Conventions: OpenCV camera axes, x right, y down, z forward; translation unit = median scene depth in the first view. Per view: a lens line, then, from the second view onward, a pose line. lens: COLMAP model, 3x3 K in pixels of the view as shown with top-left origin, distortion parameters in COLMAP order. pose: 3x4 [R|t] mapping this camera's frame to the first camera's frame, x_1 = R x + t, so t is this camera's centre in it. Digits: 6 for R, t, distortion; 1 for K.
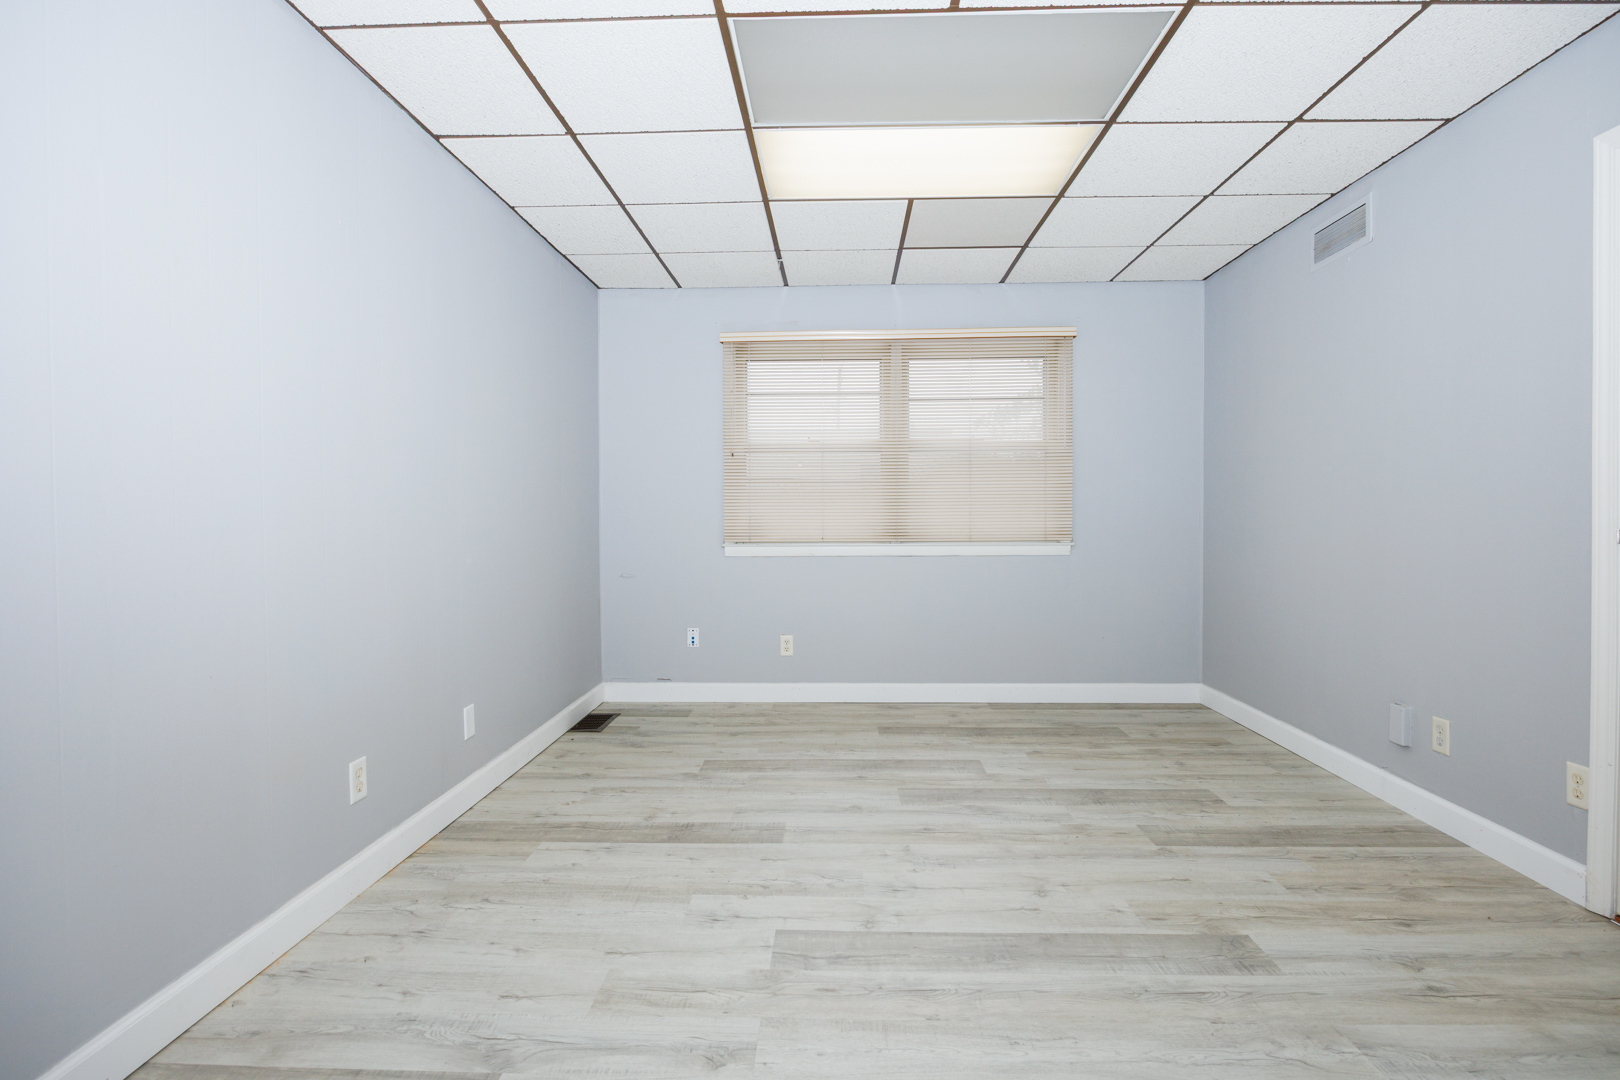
lens RADIAL K [[794.6, 0, 806.2], [0, 794.6, 515.0], [0, 0, 1]] dist [-0.006681, -0.000785]
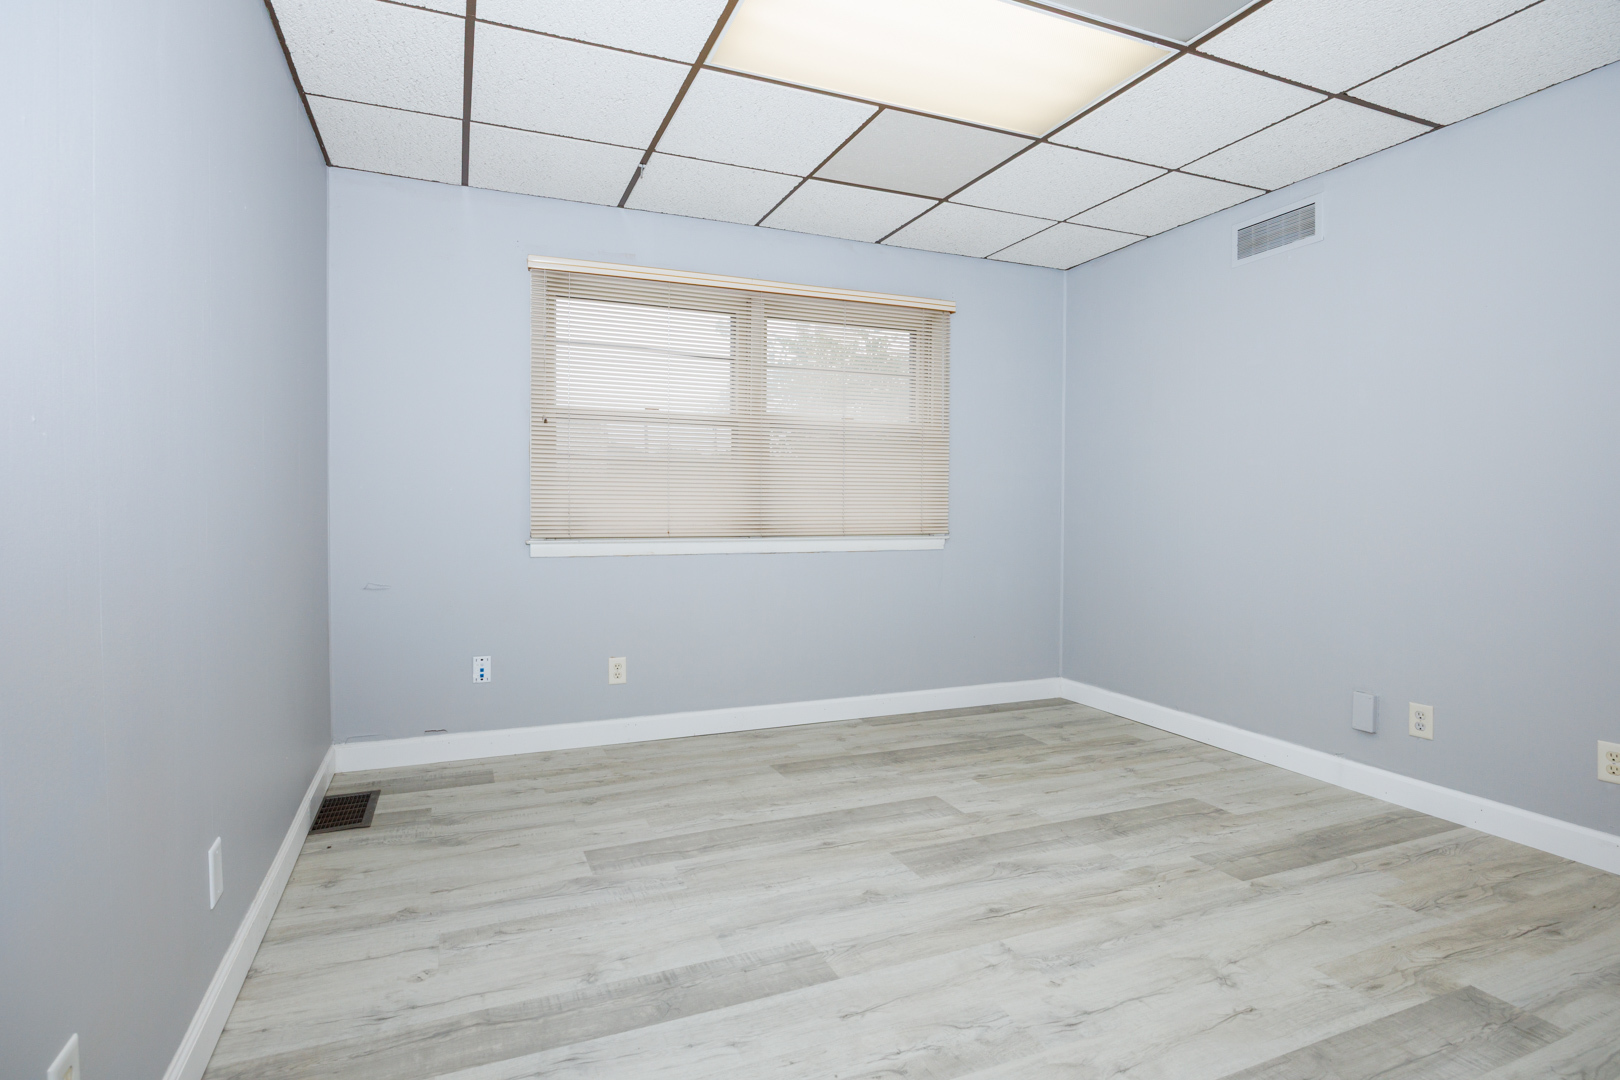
lens RADIAL K [[794.6, 0, 806.2], [0, 794.6, 515.0], [0, 0, 1]] dist [-0.006681, -0.000785]
pose [[0.897678, 0.005711, 0.440614, -0.322775], [-0.010112, 0.999920, 0.007642, 0.007521], [-0.440535, -0.011315, 0.897664, 0.361416]]
